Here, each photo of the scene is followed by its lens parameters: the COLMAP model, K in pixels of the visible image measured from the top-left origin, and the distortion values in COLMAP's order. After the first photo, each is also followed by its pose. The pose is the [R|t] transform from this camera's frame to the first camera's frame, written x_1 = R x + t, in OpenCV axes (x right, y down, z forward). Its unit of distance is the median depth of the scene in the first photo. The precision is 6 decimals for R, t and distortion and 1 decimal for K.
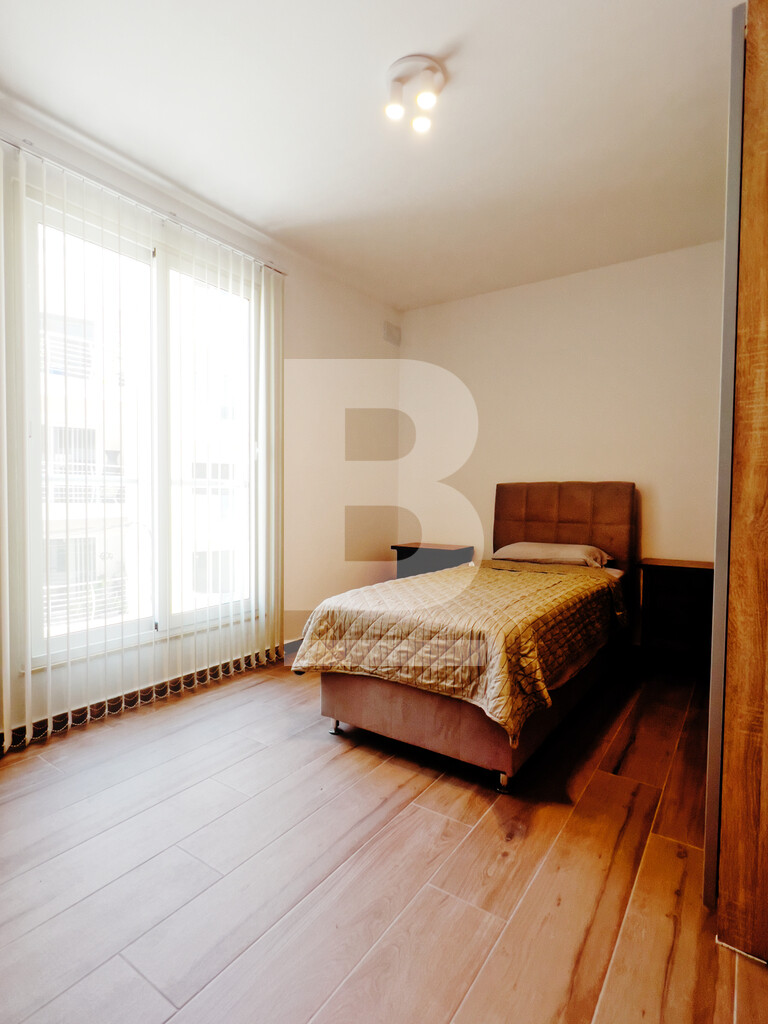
lens RADIAL K [[531.3, 0, 384.0], [0, 531.3, 512.0], [0, 0, 1]] dist [-0.000708, -0.000293]
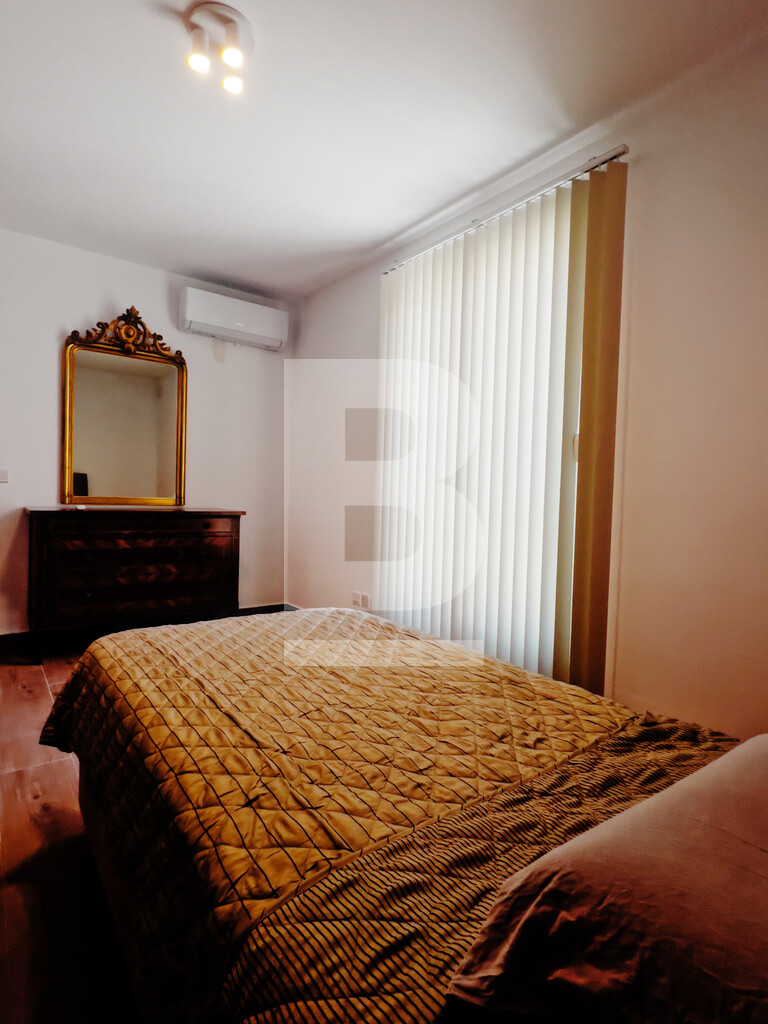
lens RADIAL K [[531.3, 0, 384.0], [0, 531.3, 512.0], [0, 0, 1]] dist [-0.000708, -0.000293]
pose [[-0.303053, 0.005542, -0.952958, 0.900270], [-0.071291, 0.997049, 0.028469, -0.024605], [0.950303, 0.076565, -0.301764, 1.680320]]
